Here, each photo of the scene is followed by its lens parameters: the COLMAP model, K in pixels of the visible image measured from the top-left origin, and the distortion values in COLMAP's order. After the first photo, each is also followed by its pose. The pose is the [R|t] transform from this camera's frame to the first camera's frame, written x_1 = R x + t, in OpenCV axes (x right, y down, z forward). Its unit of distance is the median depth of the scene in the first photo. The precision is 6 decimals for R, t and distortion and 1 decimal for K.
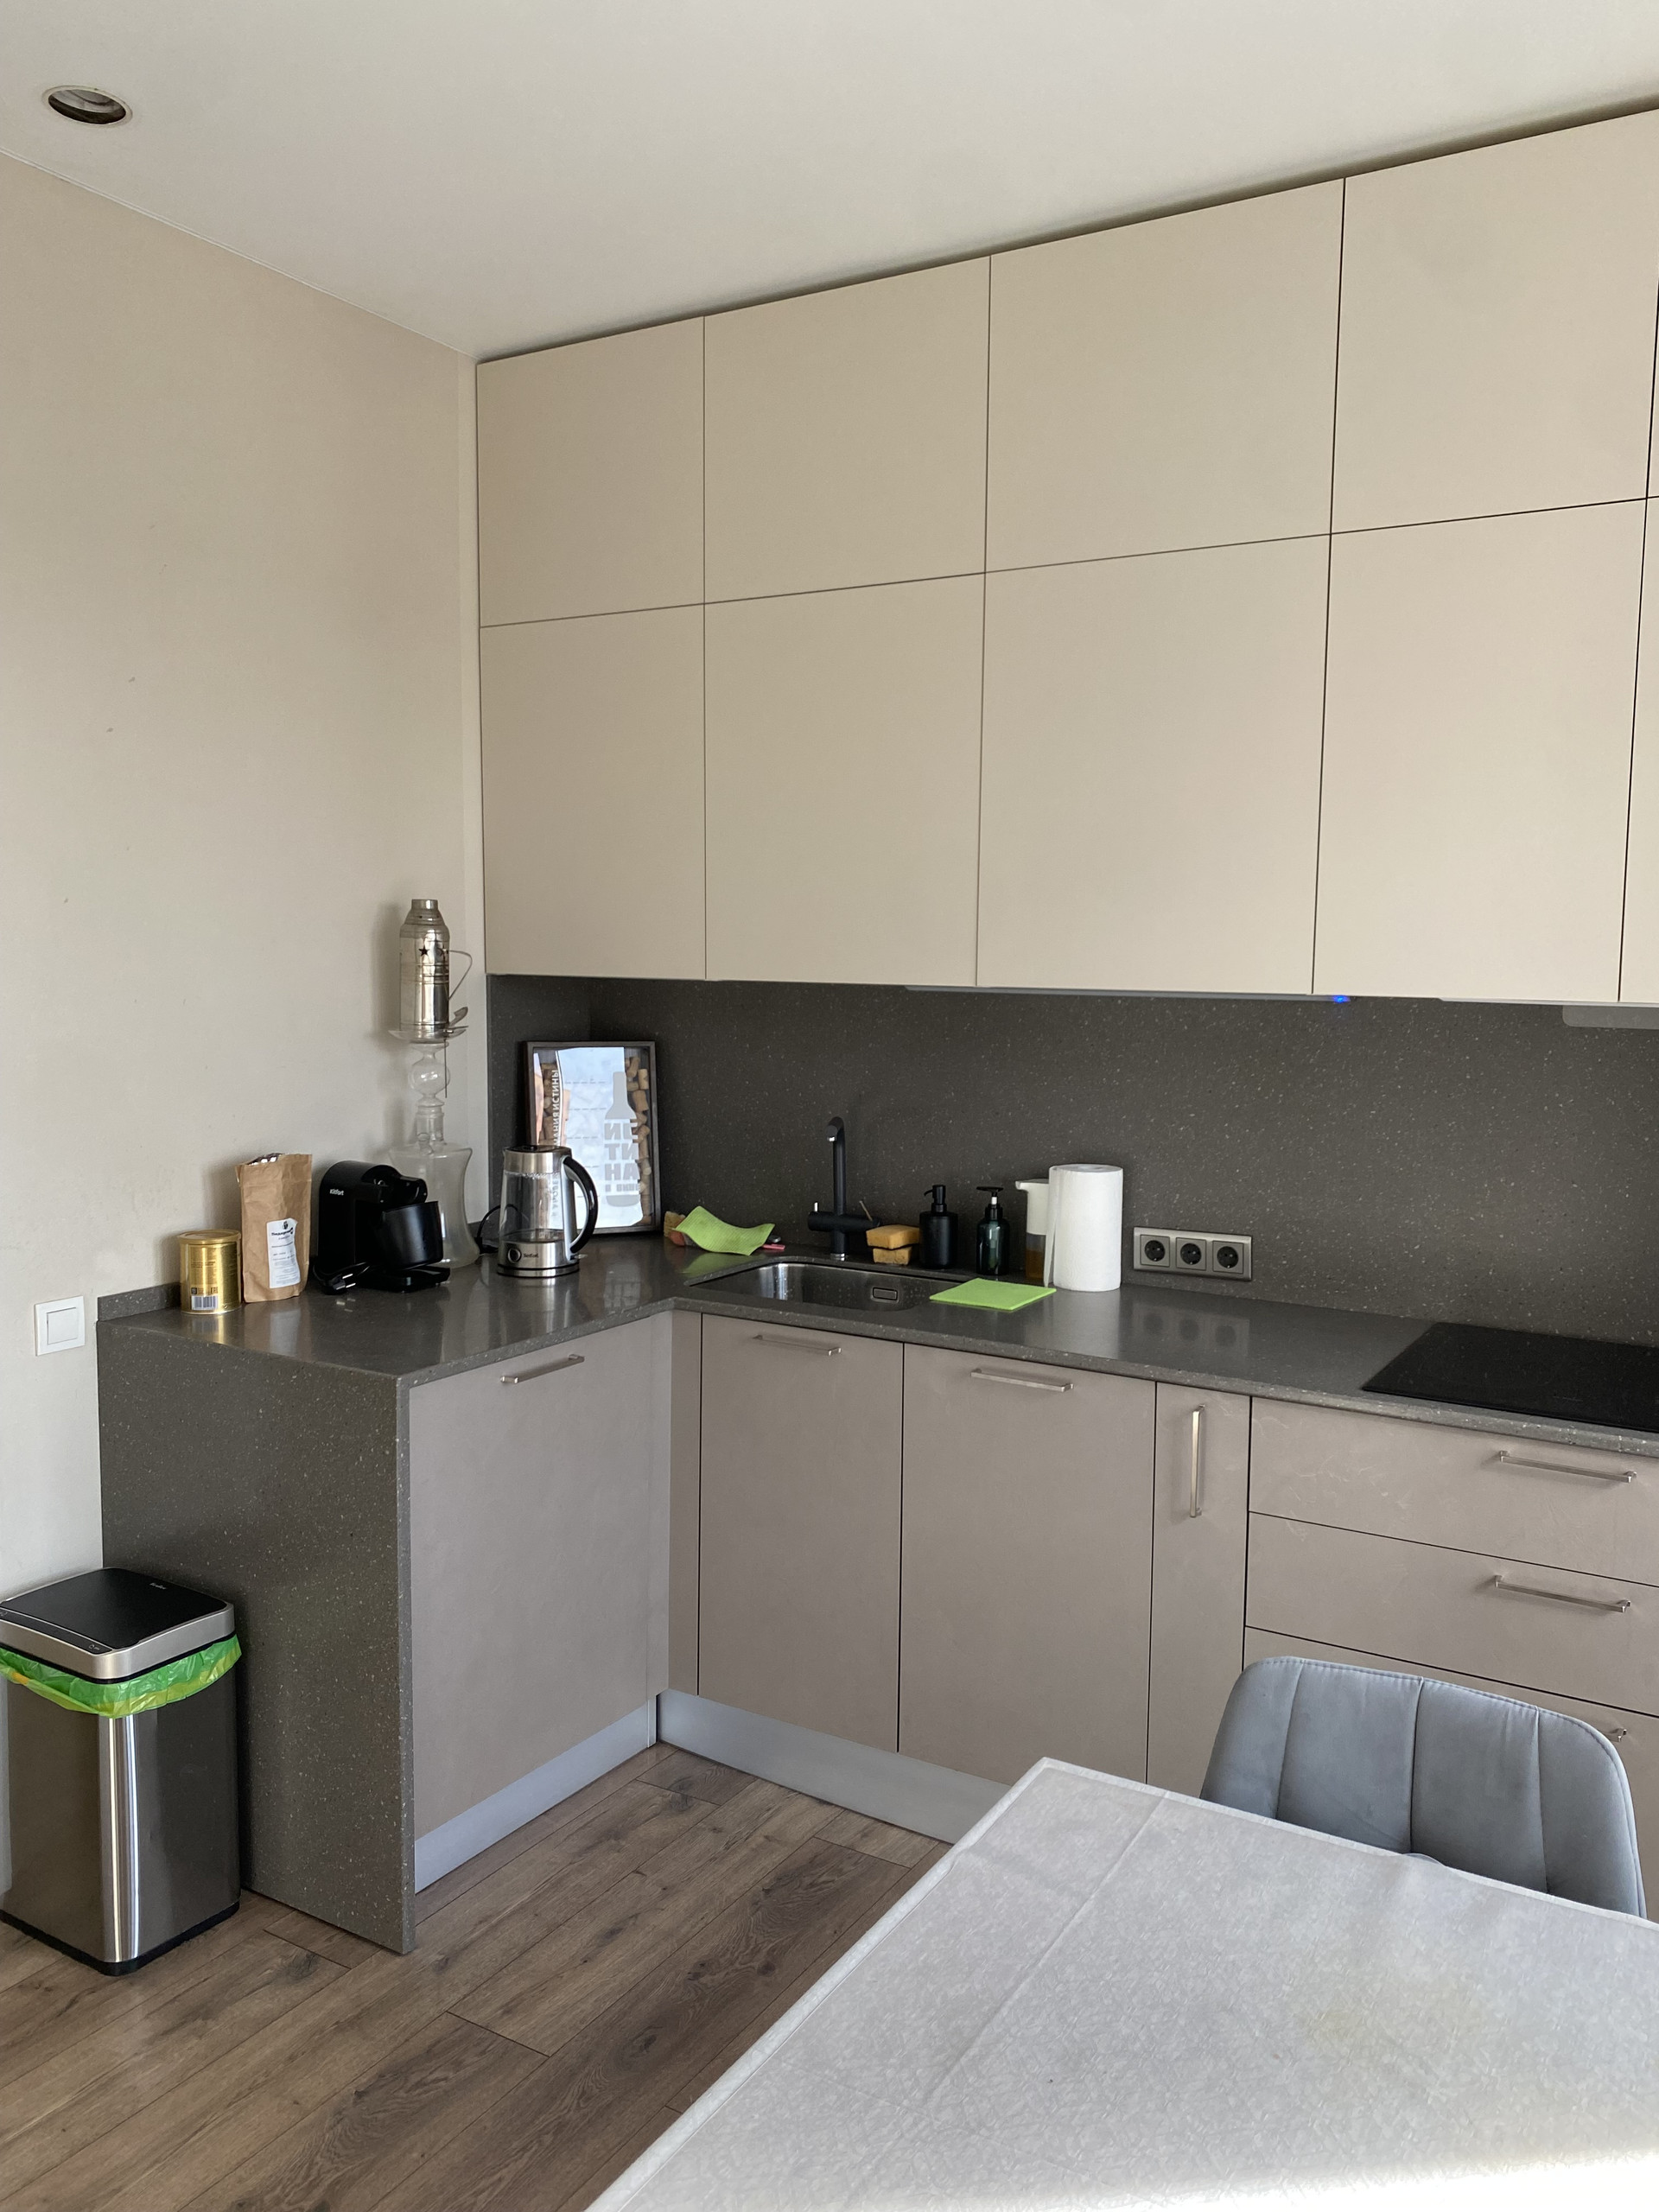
lens RADIAL K [[1679.2, 0, 824.8], [0, 1679.2, 1086.1], [0, 0, 1]] dist [0.019583, -0.009779]
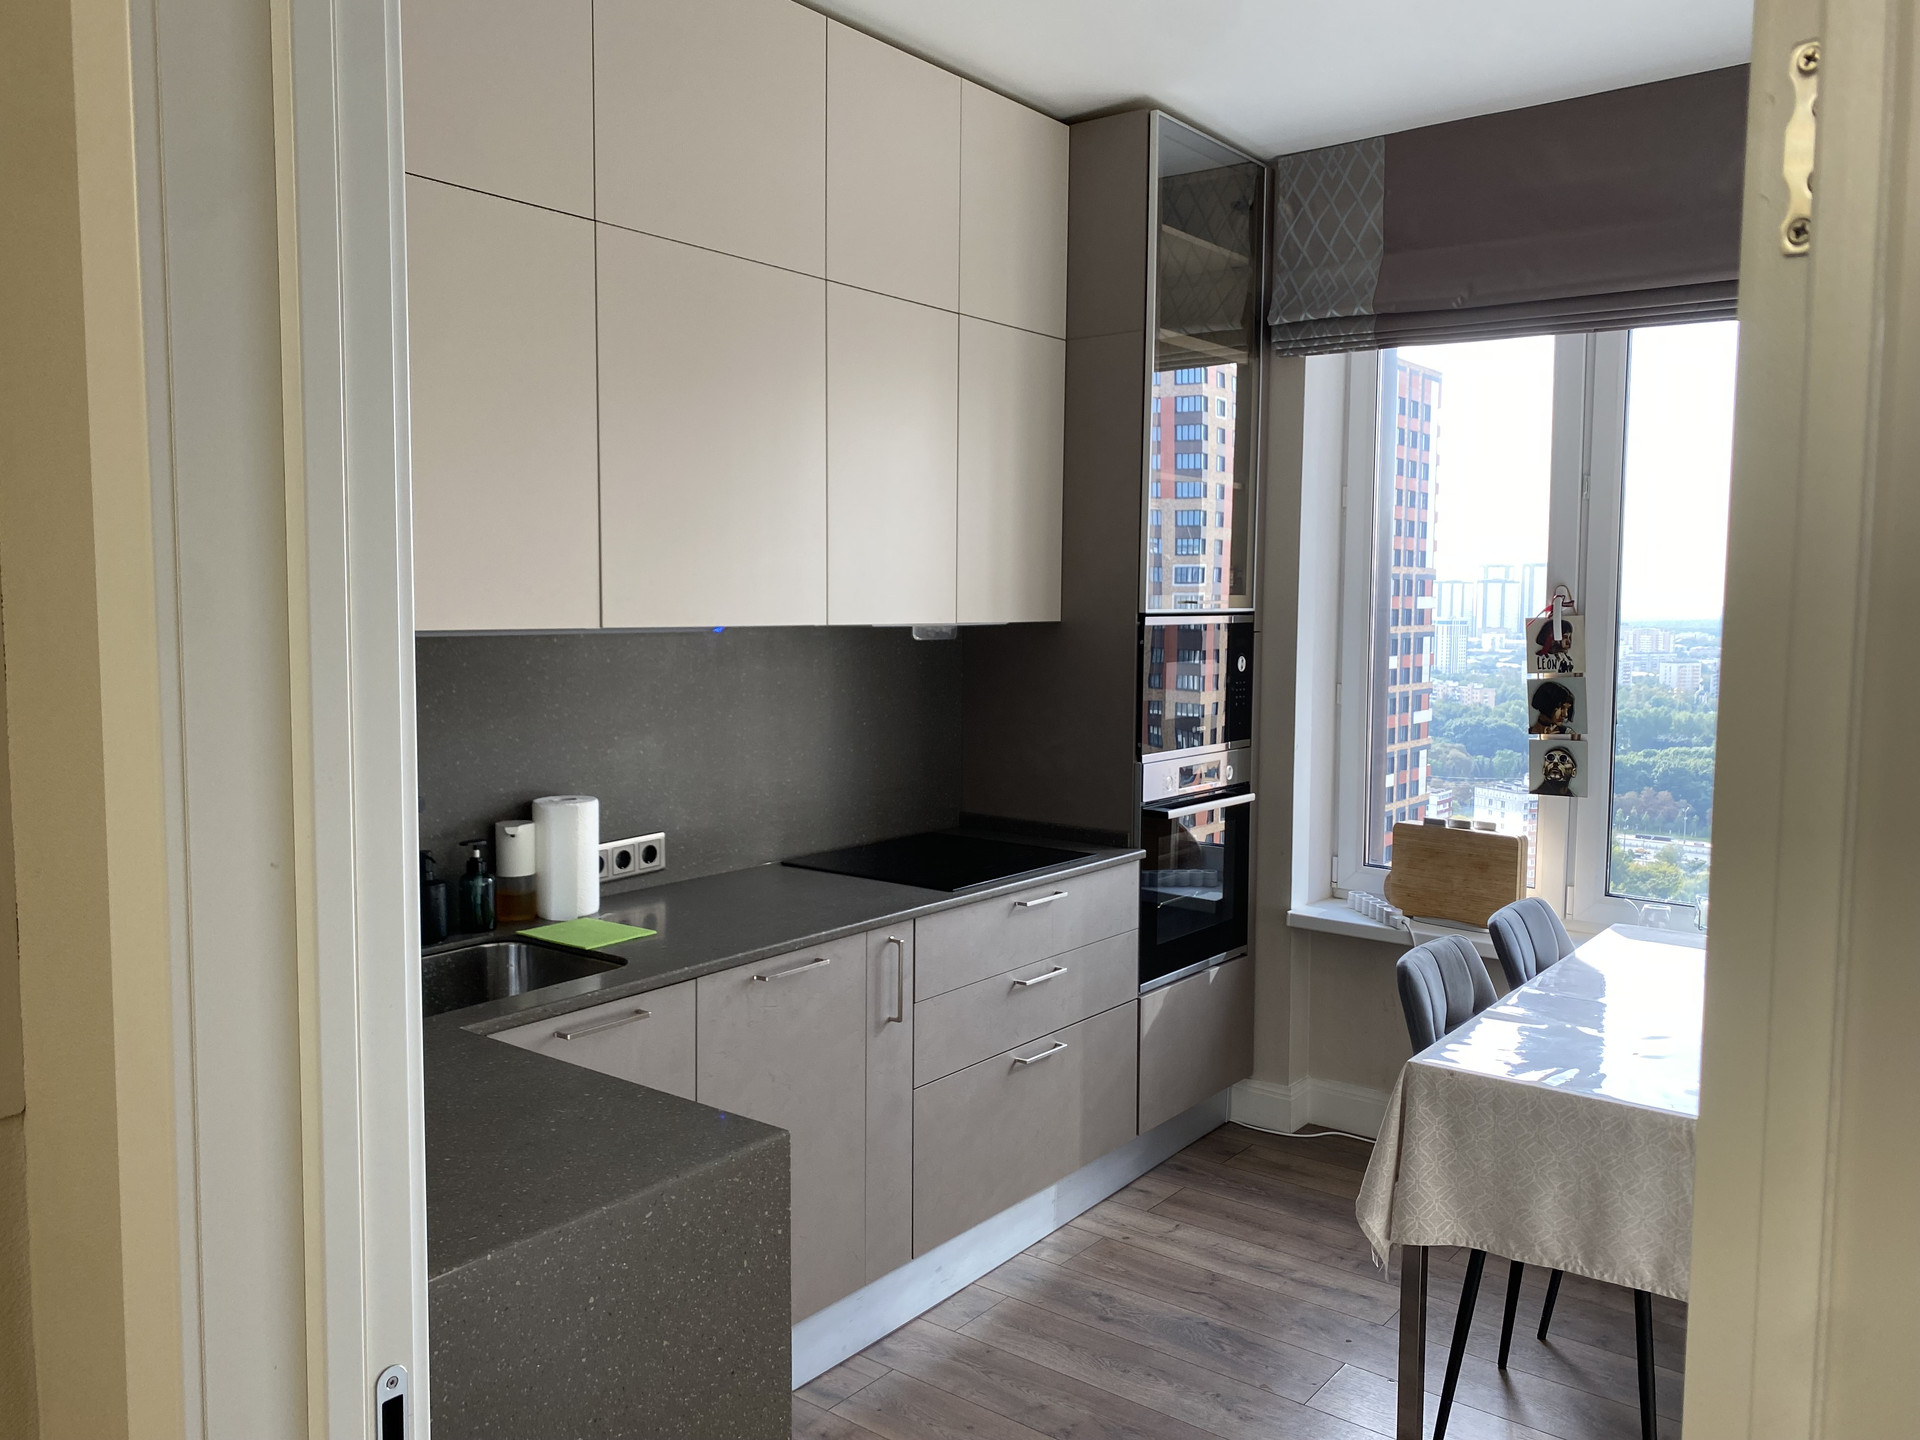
lens RADIAL K [[1459.1, 0, 951.7], [0, 1459.1, 691.9], [0, 0, 1]] dist [0.080048, -0.096243]
pose [[0.110764, -0.076384, 0.990907, -0.743647], [0.085575, 0.994072, 0.067063, -0.061283], [-0.990156, 0.077369, 0.116644, 0.659312]]
